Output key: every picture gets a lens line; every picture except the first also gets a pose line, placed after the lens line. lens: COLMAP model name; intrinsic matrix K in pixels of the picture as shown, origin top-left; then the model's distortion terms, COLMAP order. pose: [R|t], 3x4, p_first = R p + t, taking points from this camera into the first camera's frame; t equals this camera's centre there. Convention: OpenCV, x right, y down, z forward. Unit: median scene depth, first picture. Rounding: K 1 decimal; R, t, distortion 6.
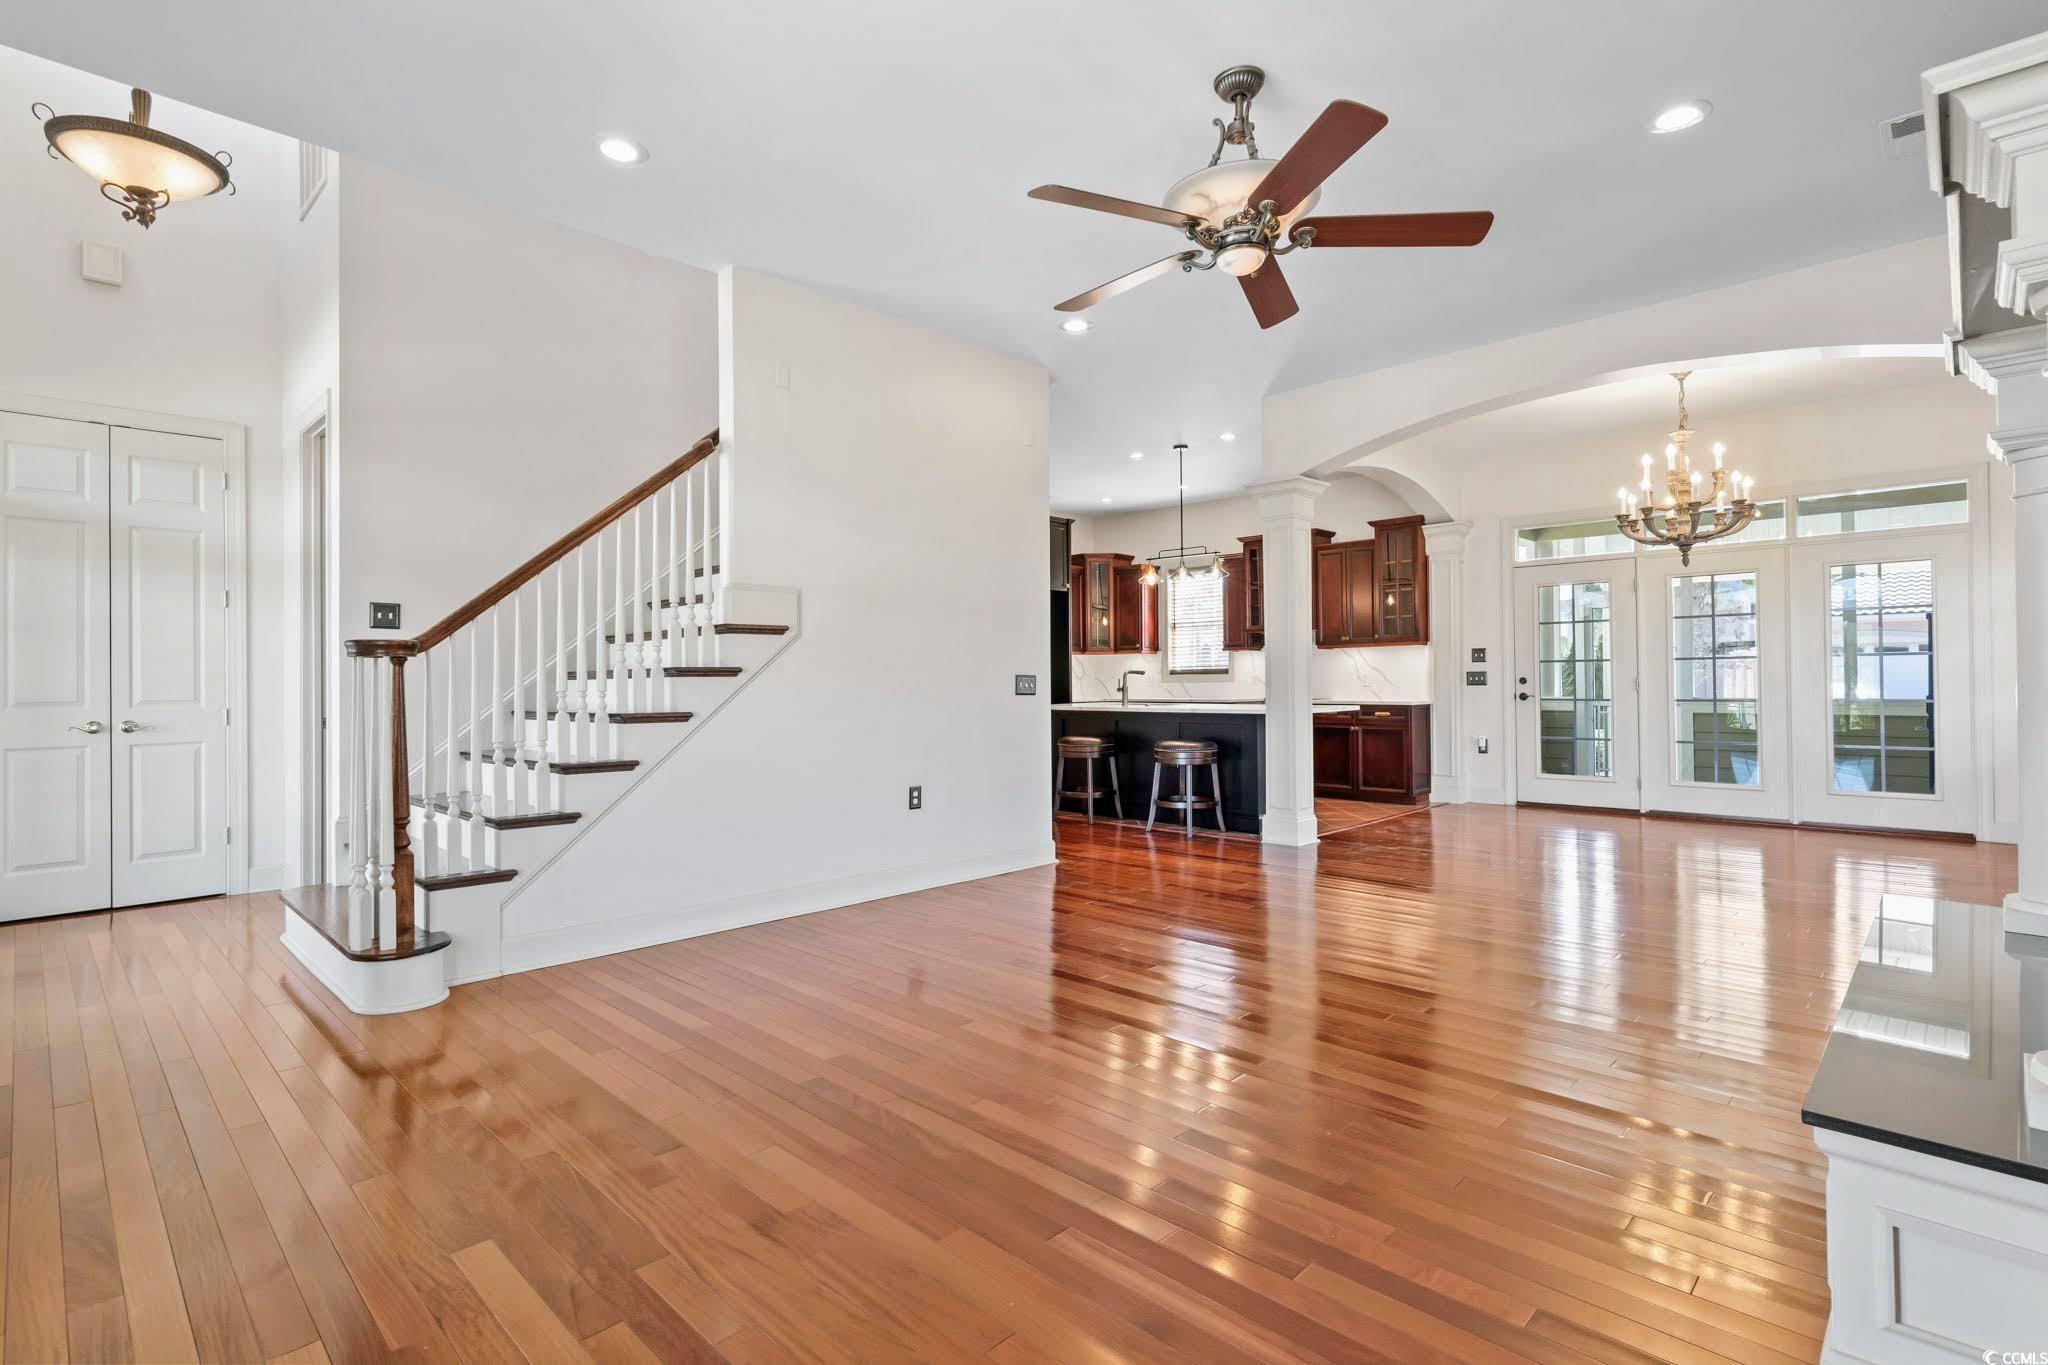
lens RADIAL K [[982.0, 0, 1021.6], [0, 982.0, 673.5], [0, 0, 1]] dist [0.003635, -0.001744]
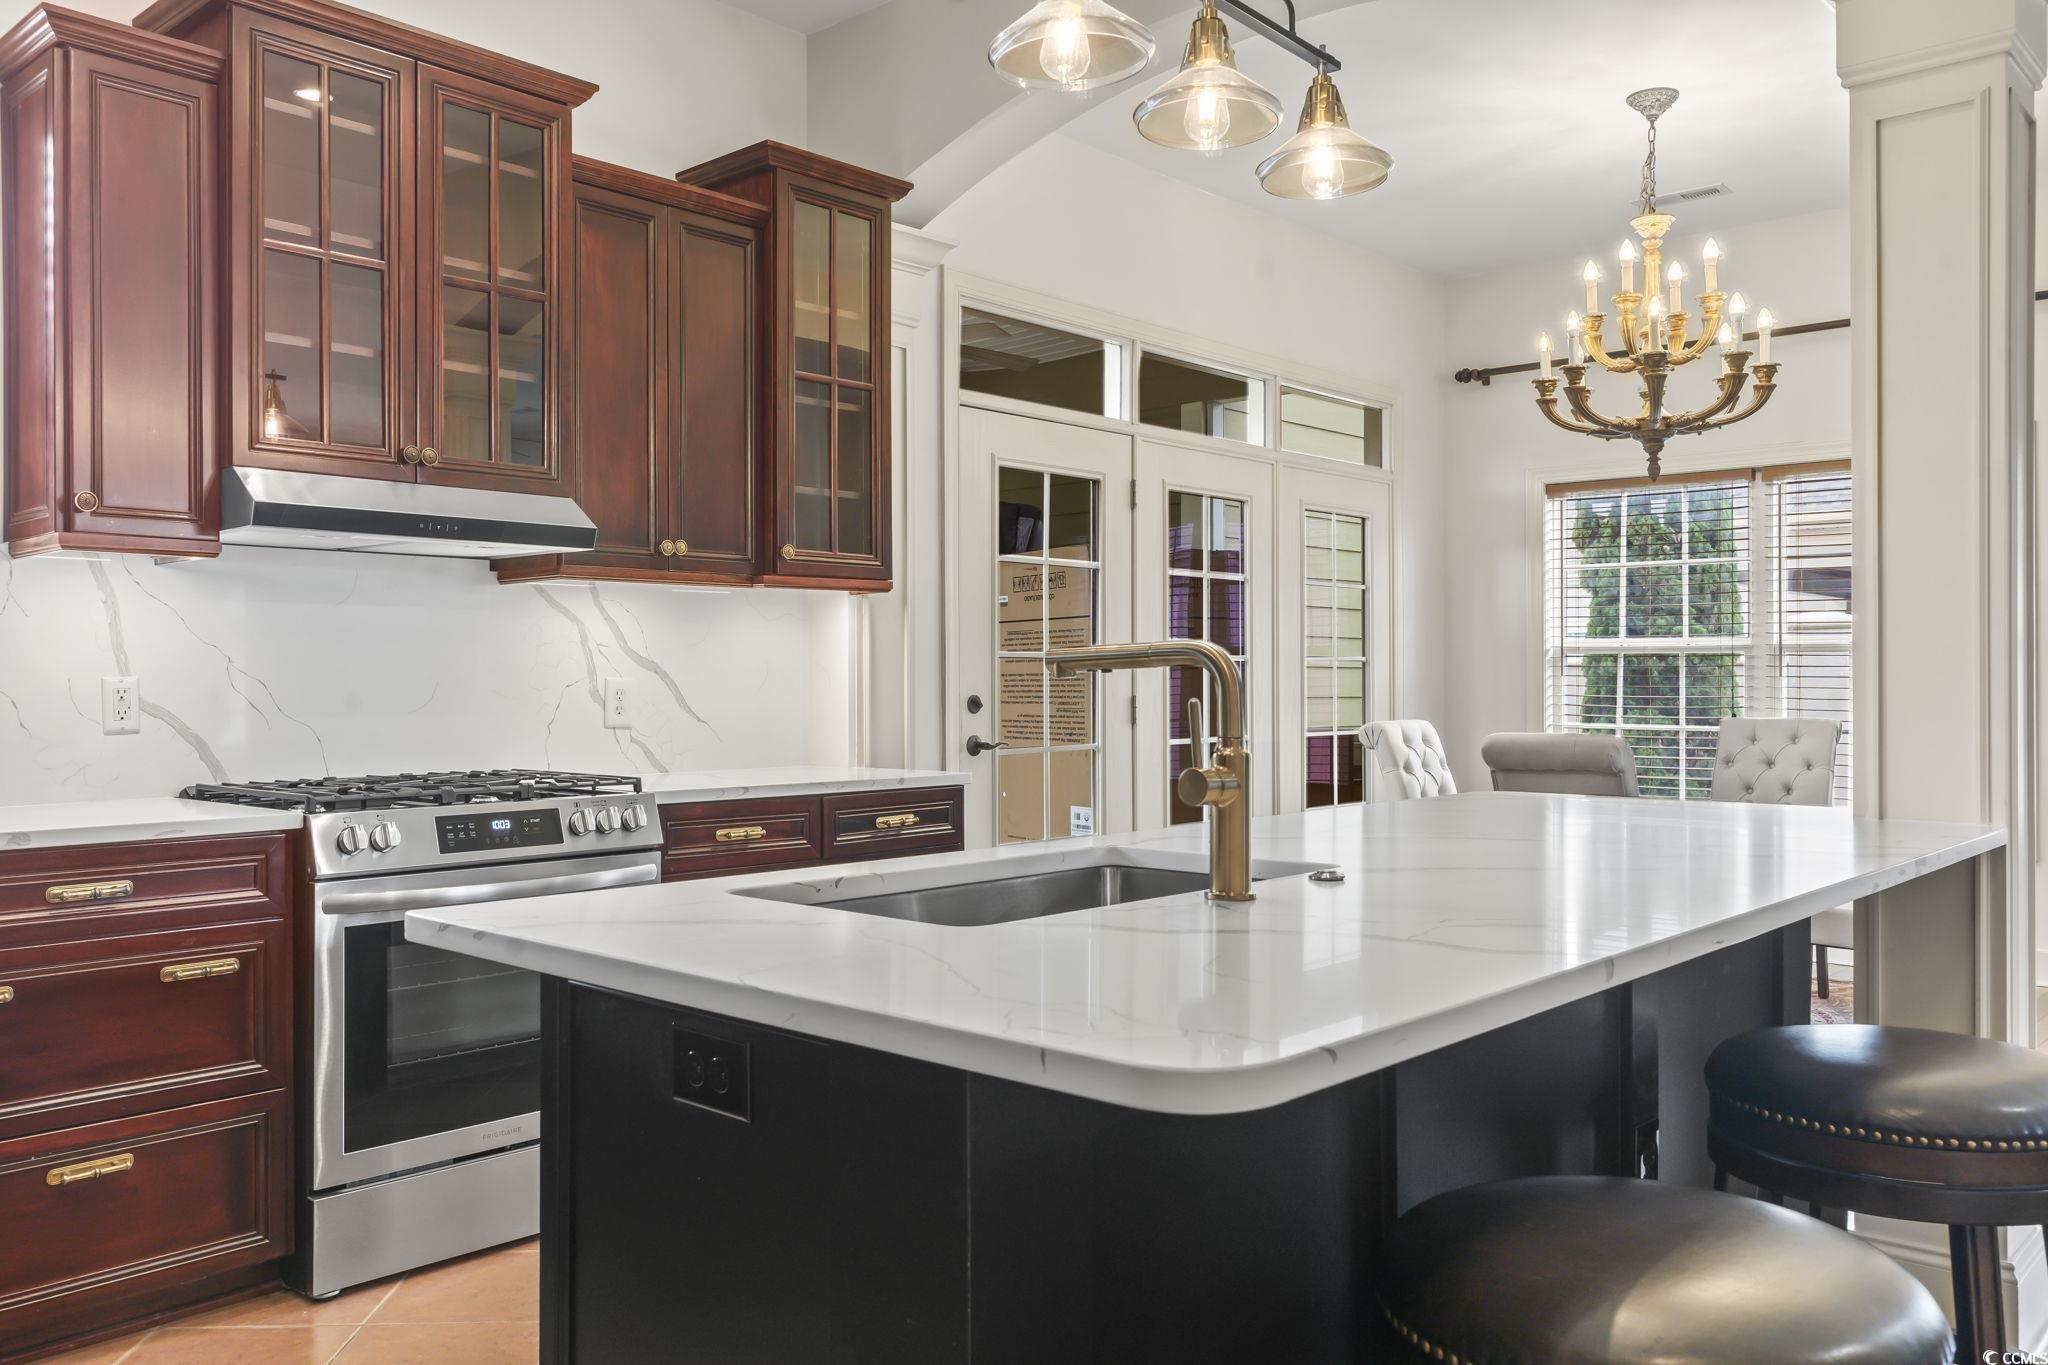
lens RADIAL K [[1592.1, 0, 1025.6], [0, 1592.1, 670.3], [0, 0, 1]] dist [-0.002321, 0.003118]
pose [[-0.035520, 0.016369, 0.999235, -0.105487], [-0.003799, 0.999856, -0.016514, 0.004019], [-0.999362, -0.004382, -0.035453, 0.970527]]
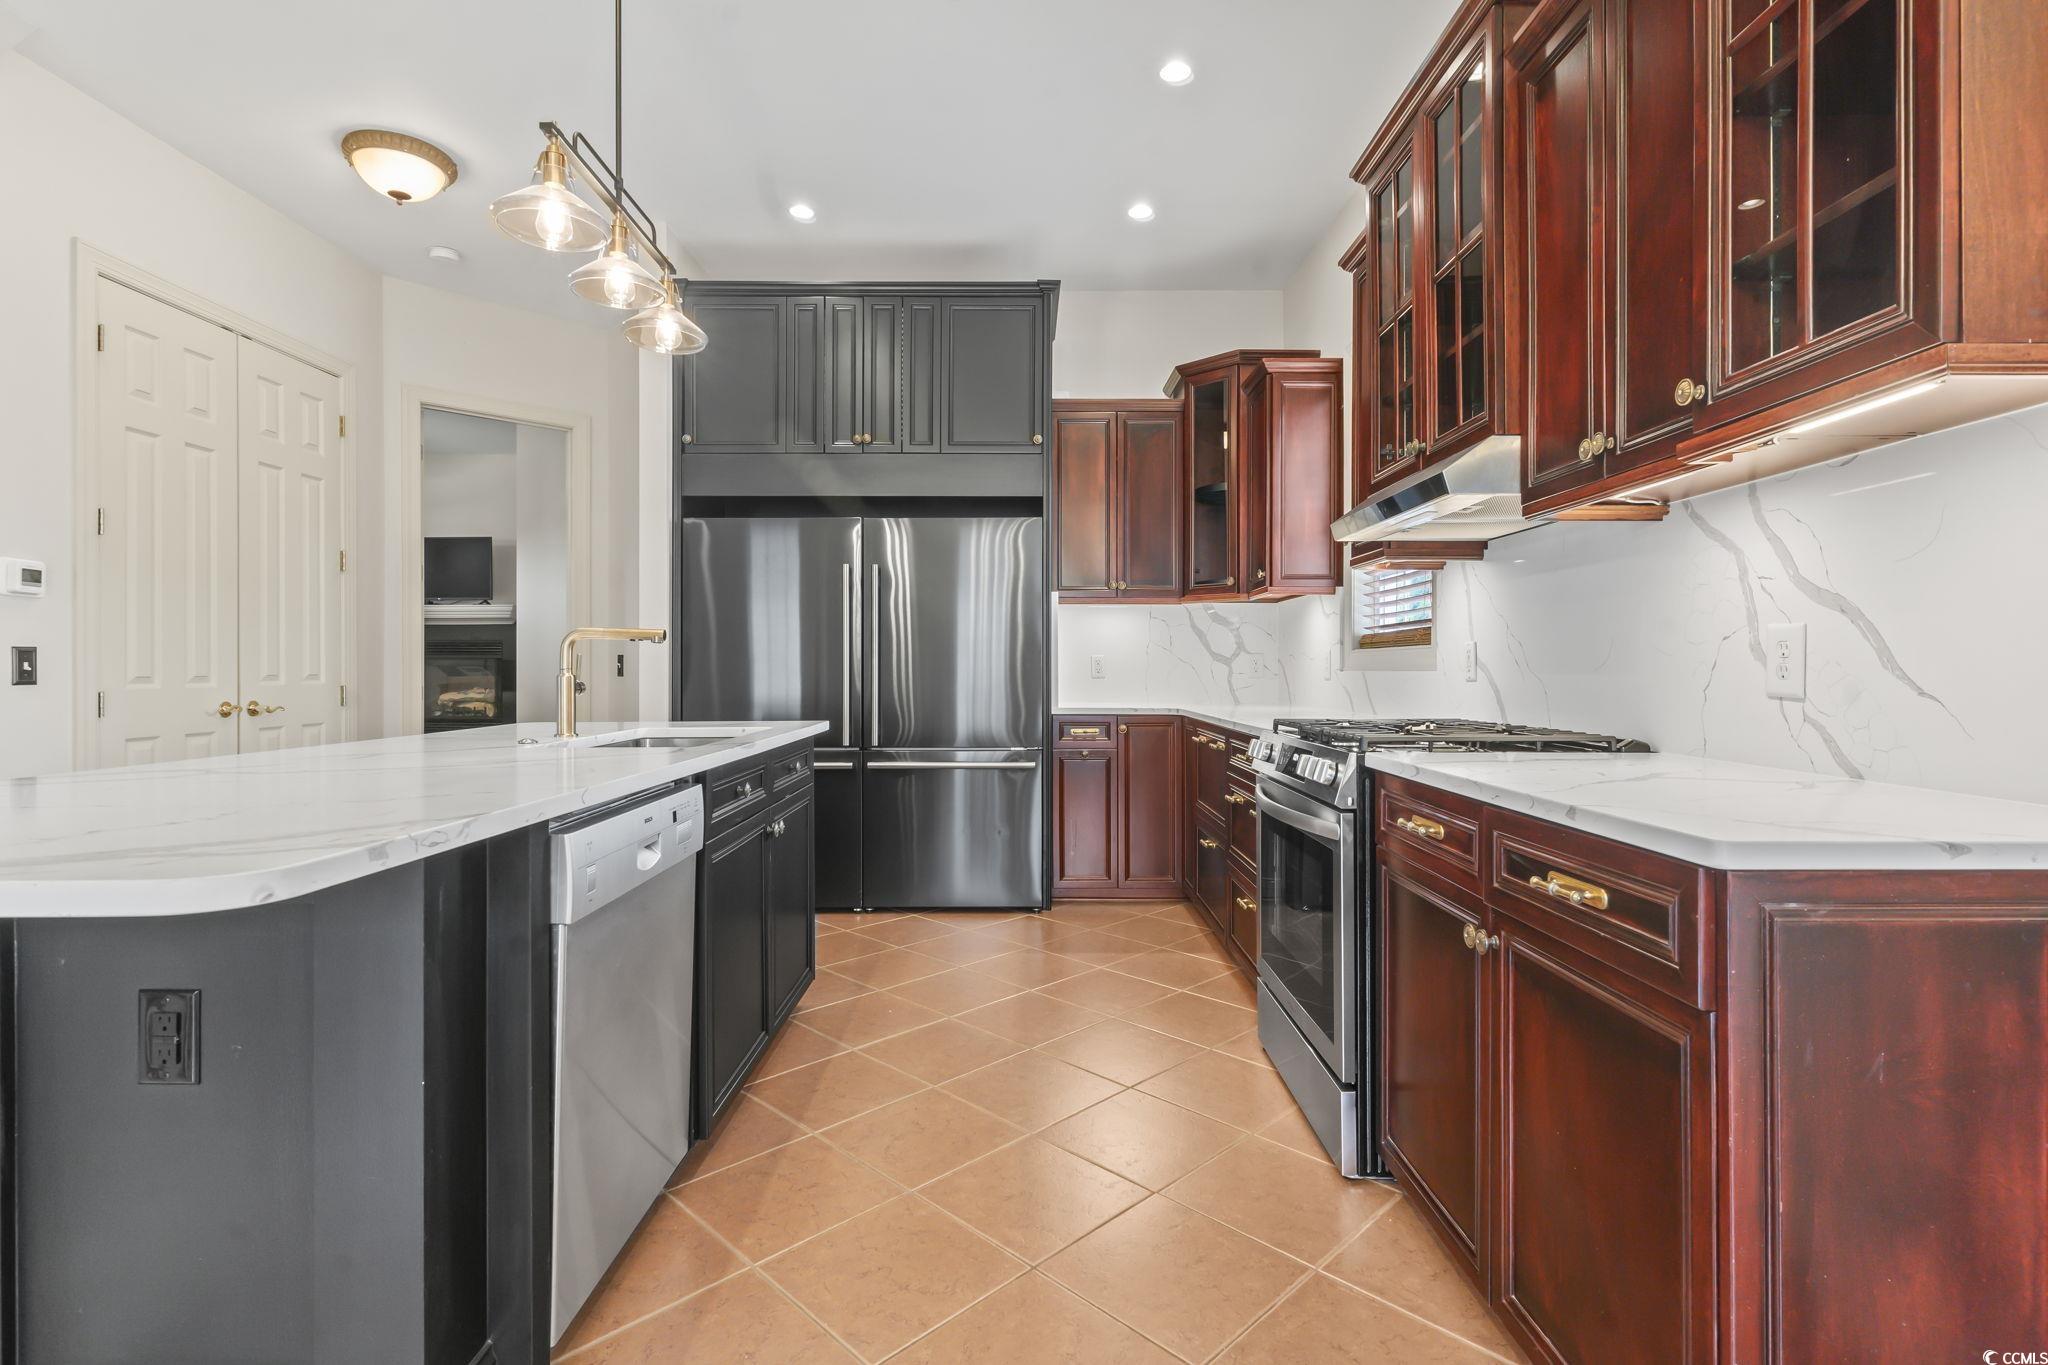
lens RADIAL K [[982.0, 0, 1021.3], [0, 982.0, 662.5], [0, 0, 1]] dist [0.003635, -0.001744]
pose [[0.700259, 0.003485, -0.713881, 0.409883], [-0.000916, 0.999992, 0.003983, 0.005994], [0.713889, -0.002135, 0.700256, 0.828192]]
